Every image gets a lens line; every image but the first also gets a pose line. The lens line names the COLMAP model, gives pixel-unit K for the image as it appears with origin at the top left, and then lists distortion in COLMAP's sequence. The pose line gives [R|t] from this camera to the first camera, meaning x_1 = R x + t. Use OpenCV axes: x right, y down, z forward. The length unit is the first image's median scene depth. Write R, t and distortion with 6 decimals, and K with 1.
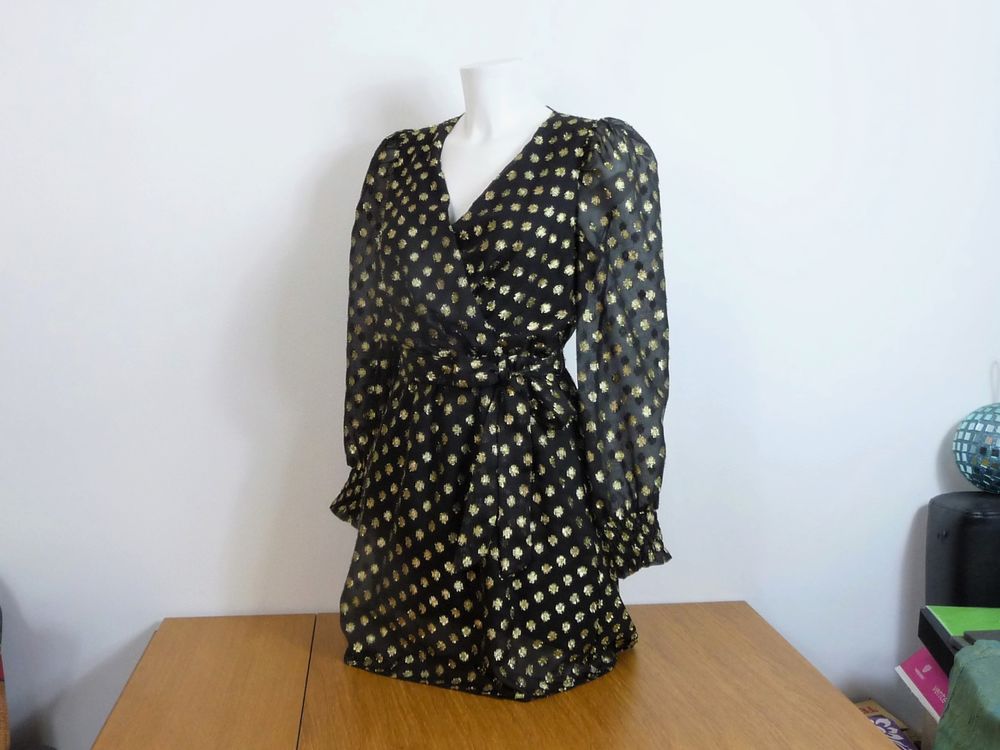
lens RADIAL K [[927.2, 0, 494.7], [0, 927.2, 375.7], [0, 0, 1]] dist [-0.089004, 0.000000]
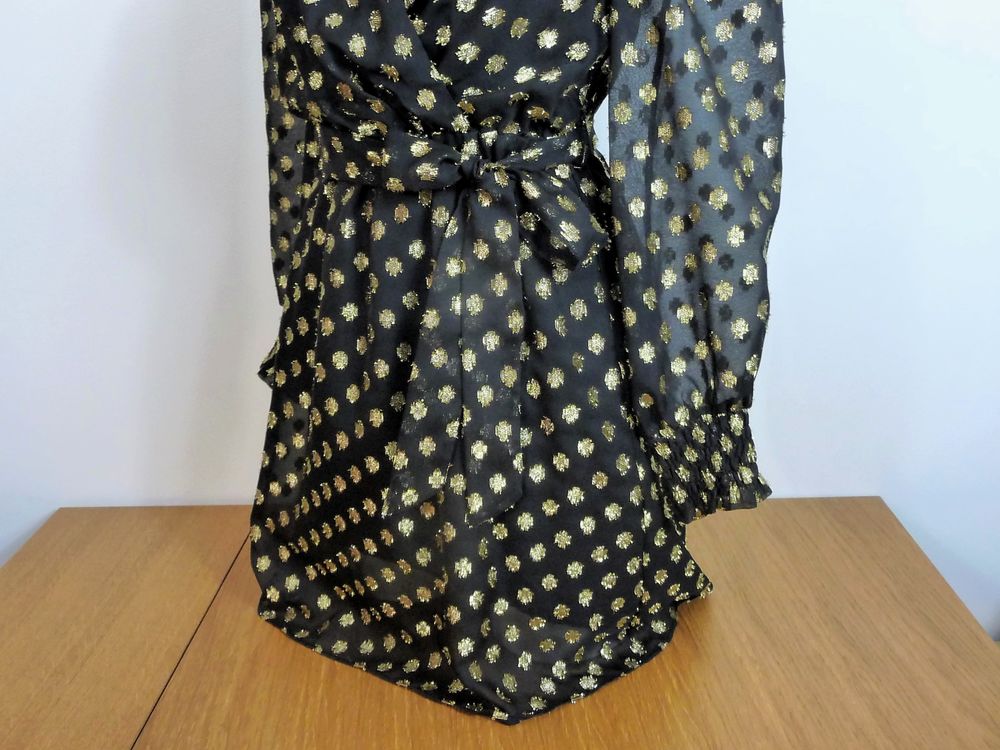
lens RADIAL K [[954.7, 0, 510.1], [0, 954.7, 350.3], [0, 0, 1]] dist [-0.053388, 0.000000]
pose [[0.995837, 0.014100, -0.090050, 0.082408], [0.003928, 0.980405, 0.196954, -0.005777], [0.091062, -0.196488, 0.976268, 0.426144]]
